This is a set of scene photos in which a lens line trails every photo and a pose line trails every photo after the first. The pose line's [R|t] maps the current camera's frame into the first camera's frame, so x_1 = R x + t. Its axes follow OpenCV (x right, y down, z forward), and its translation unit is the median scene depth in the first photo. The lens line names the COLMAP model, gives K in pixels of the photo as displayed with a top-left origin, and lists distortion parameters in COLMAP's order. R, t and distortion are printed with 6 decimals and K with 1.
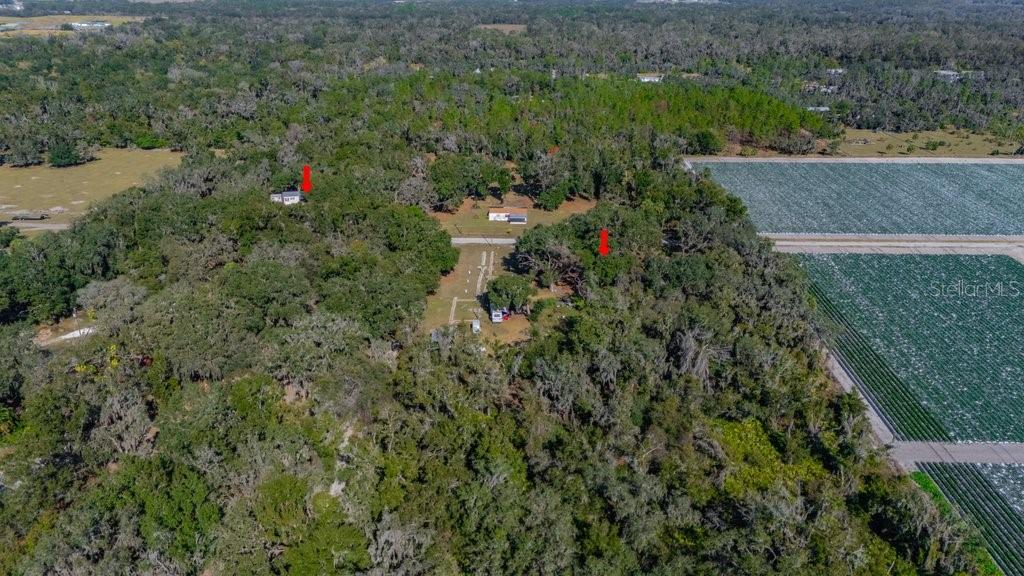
lens RADIAL K [[748.6, 0, 510.1], [0, 748.6, 283.3], [0, 0, 1]] dist [0.041887, -0.042339]
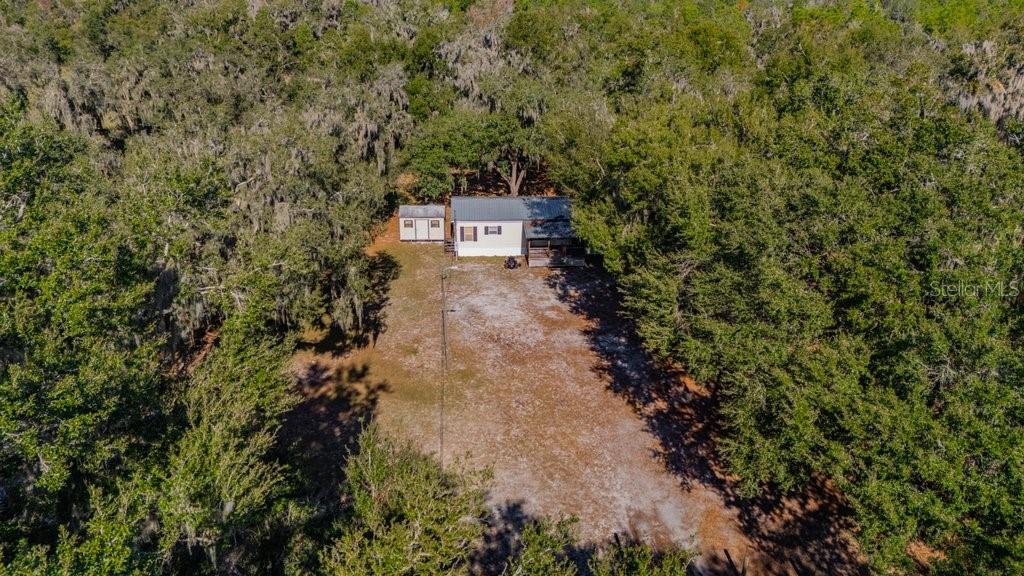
lens RADIAL K [[748.6, 0, 510.3], [0, 748.6, 296.2], [0, 0, 1]] dist [0.041887, -0.042339]
pose [[0.980246, 0.081834, -0.180058, -0.209818], [-0.077890, 0.996544, 0.028879, -0.086406], [0.181799, -0.014283, 0.983232, 0.676802]]
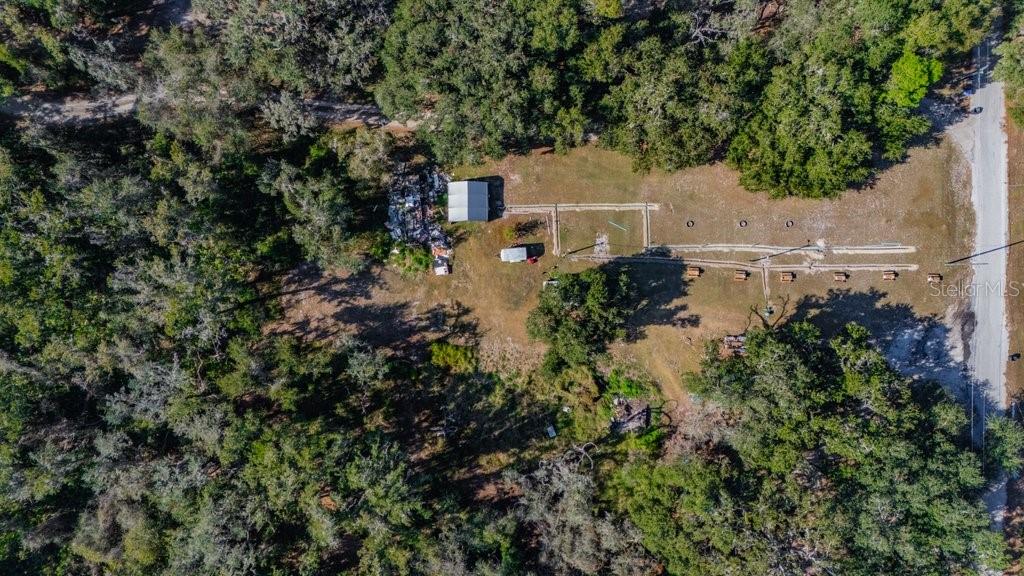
lens RADIAL K [[748.6, 0, 513.0], [0, 748.6, 290.4], [0, 0, 1]] dist [0.041887, -0.042339]
pose [[0.018436, 0.999784, 0.009614, -0.013481], [-0.404081, -0.001345, 0.914722, -0.263047], [0.914537, -0.020749, 0.403969, 0.437413]]
